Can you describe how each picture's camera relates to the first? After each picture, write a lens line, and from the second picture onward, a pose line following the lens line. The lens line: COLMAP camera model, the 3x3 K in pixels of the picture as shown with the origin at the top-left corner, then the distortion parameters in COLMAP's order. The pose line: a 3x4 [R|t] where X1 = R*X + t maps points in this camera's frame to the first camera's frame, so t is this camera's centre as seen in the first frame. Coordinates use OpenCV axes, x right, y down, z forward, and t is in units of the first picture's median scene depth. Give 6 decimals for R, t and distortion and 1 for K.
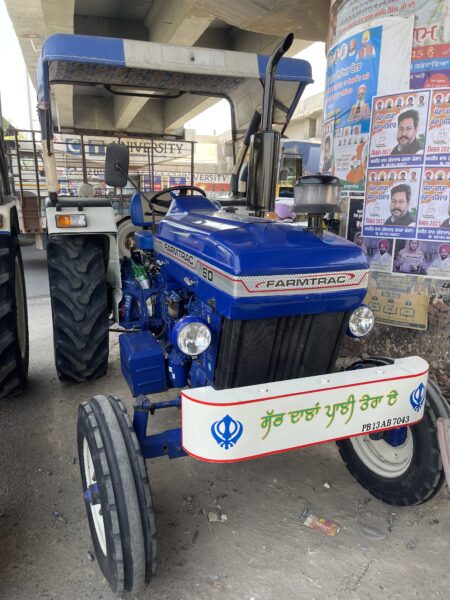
lens RADIAL K [[455.9, 0, 226.5], [0, 455.9, 300.9], [0, 0, 1]] dist [0.053690, -0.068255]
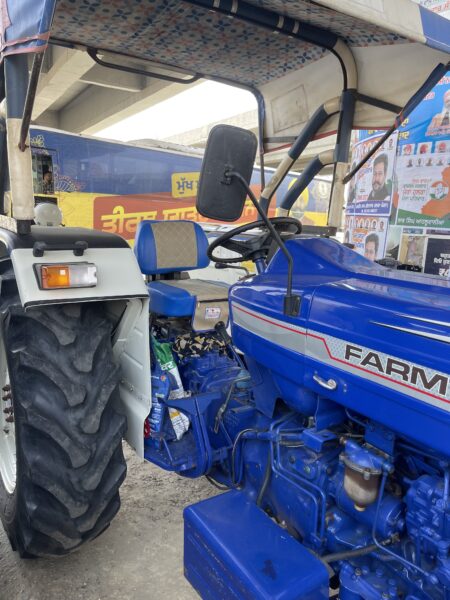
lens RADIAL K [[455.9, 0, 223.7], [0, 455.9, 298.9], [0, 0, 1]] dist [0.053690, -0.068255]
pose [[0.972045, -0.008293, 0.234647, -0.277979], [0.020230, 0.998618, -0.048508, -0.115378], [-0.233921, 0.051899, 0.970869, 0.438078]]
